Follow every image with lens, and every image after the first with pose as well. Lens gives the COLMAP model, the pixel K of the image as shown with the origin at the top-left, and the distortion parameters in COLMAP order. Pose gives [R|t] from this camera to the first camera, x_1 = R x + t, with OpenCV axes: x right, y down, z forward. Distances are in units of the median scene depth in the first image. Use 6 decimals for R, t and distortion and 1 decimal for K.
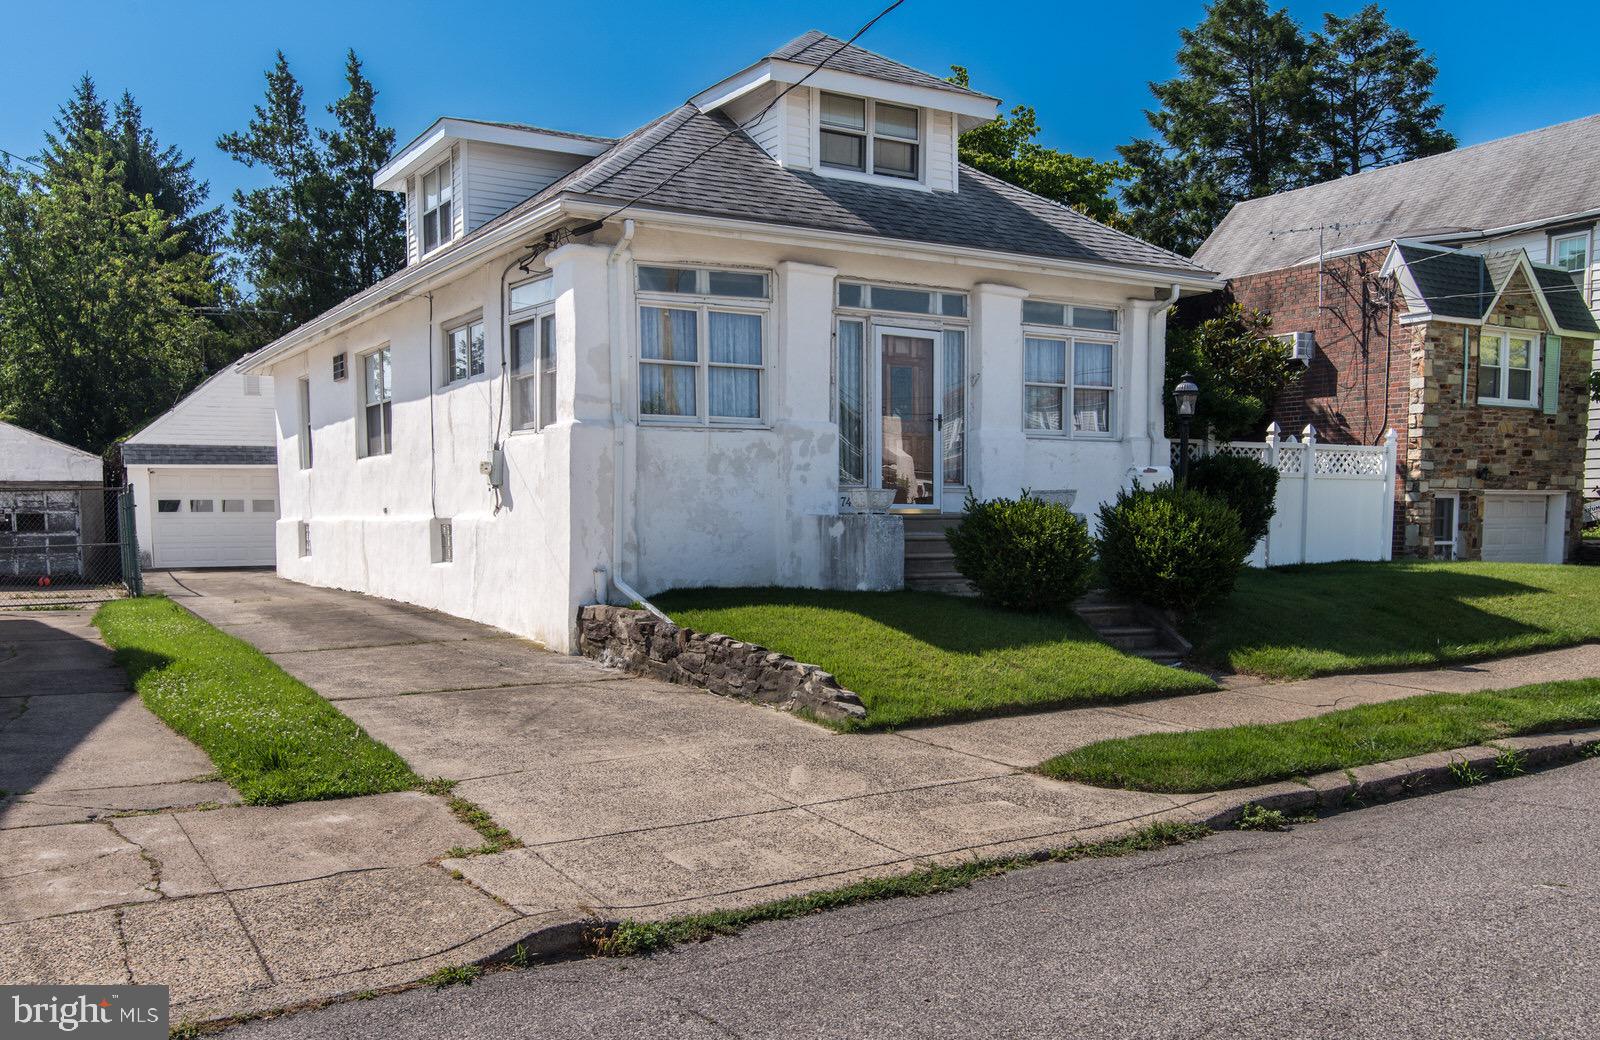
lens RADIAL K [[1393.2, 0, 799.8], [0, 1393.2, 633.8], [0, 0, 1]] dist [0.004043, -0.005064]
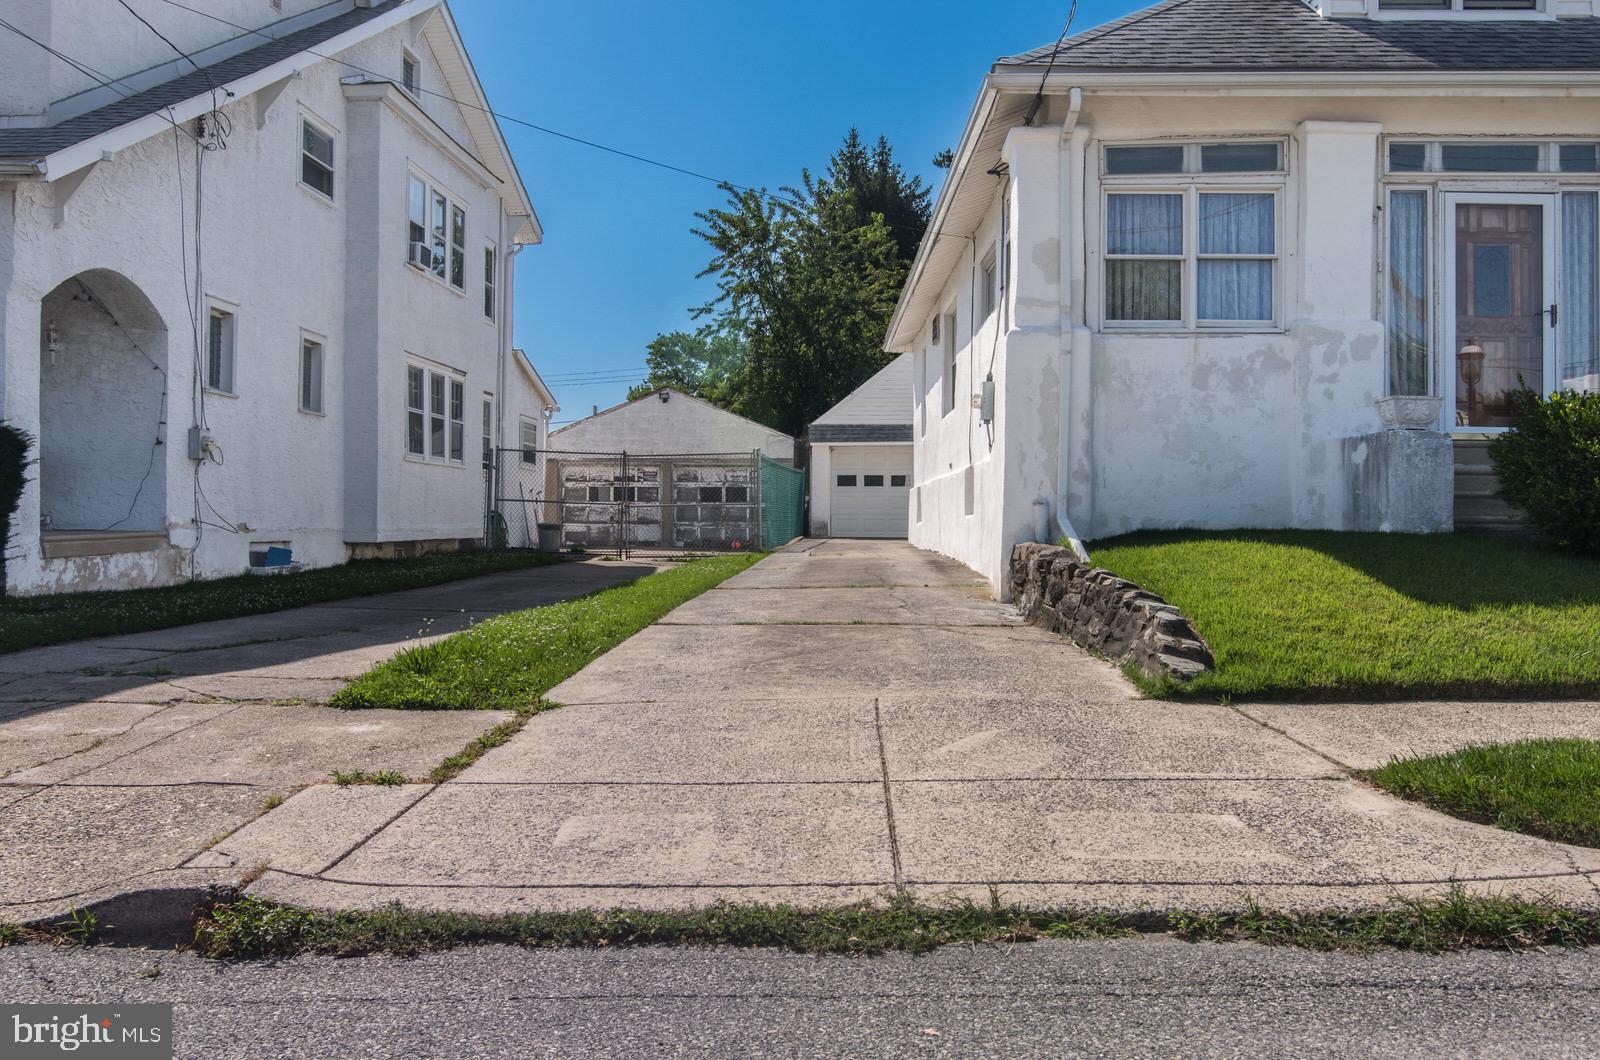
lens RADIAL K [[1312.6, 0, 801.8], [0, 1312.6, 501.2], [0, 0, 1]] dist [-0.000842, -0.002930]
pose [[0.840752, 0.000579, -0.541420, 0.153335], [-0.054699, 0.994974, -0.083876, 0.025664], [0.538650, 0.100134, 0.836558, 0.243332]]
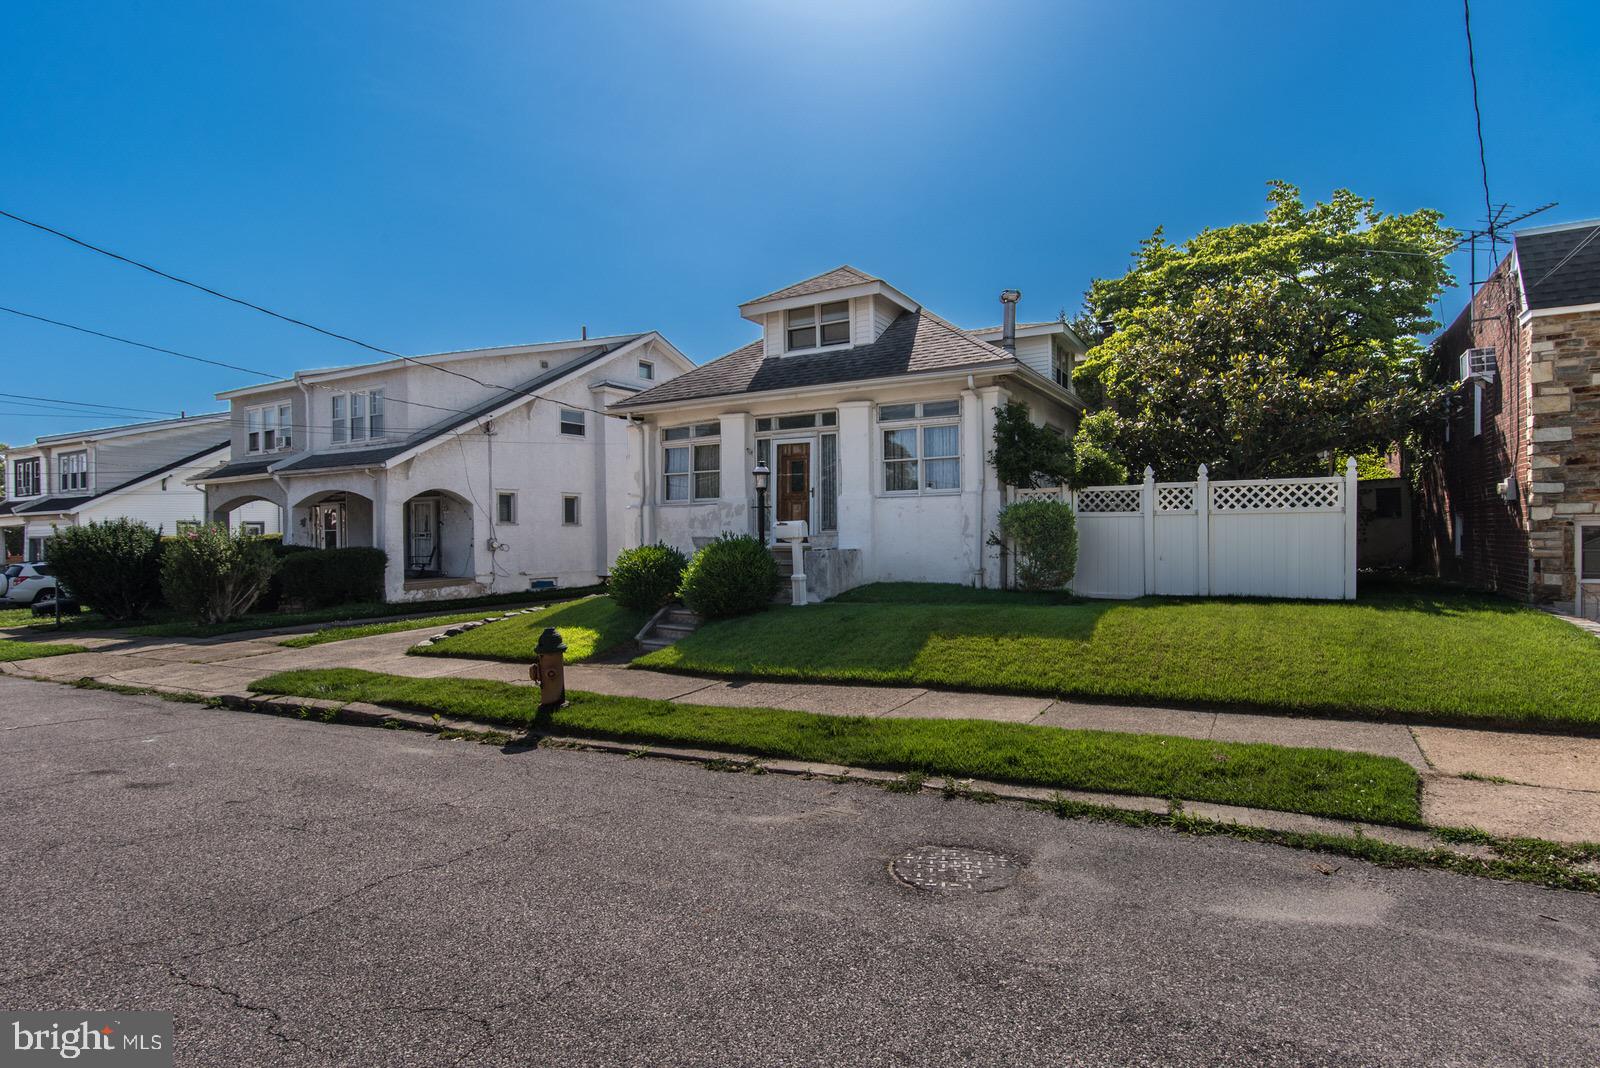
lens RADIAL K [[793.9, 0, 853.0], [0, 793.9, 530.7], [0, 0, 1]] dist [0.000259, 0.000021]
pose [[0.508443, -0.006895, -0.861068, 0.996153], [-0.060604, 0.997202, -0.043770, -0.075550], [0.858960, 0.074439, 0.506602, 0.623173]]
